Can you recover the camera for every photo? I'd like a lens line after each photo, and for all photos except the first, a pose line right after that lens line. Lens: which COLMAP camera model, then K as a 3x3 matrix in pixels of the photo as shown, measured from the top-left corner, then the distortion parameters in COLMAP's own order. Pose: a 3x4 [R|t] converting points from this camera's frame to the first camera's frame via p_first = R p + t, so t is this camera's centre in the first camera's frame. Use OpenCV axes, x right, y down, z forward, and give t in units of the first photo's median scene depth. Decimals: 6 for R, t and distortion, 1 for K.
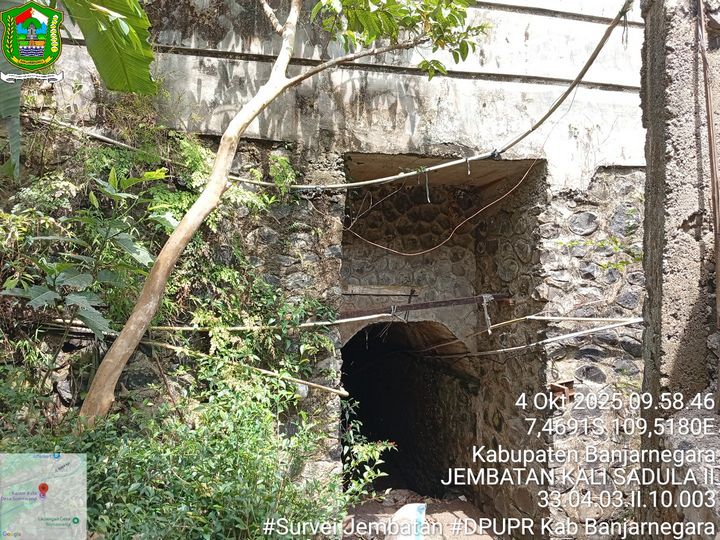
lens RADIAL K [[551.7, 0, 357.9], [0, 551.7, 272.4], [0, 0, 1]] dist [0.085579, -0.168247]
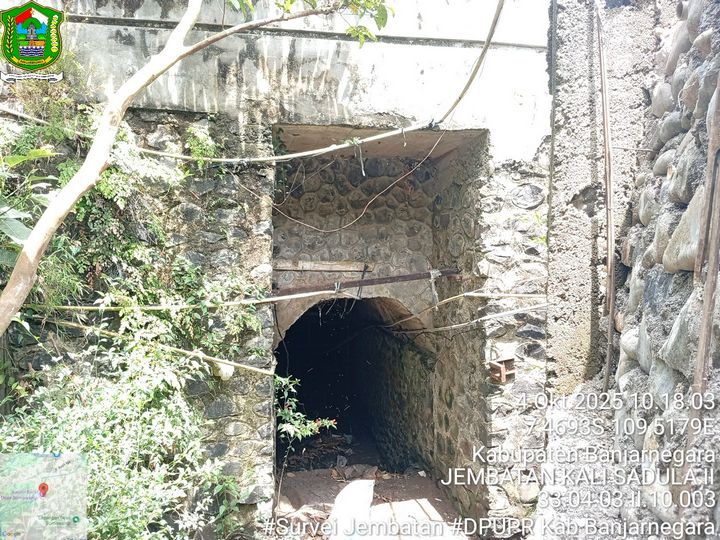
lens RADIAL K [[551.7, 0, 359.2], [0, 551.7, 271.3], [0, 0, 1]] dist [0.085579, -0.168247]
pose [[0.999725, -0.004084, -0.023101, 0.148797], [0.005202, 0.998806, 0.048571, -0.007433], [0.022875, -0.048677, 0.998553, 0.030511]]
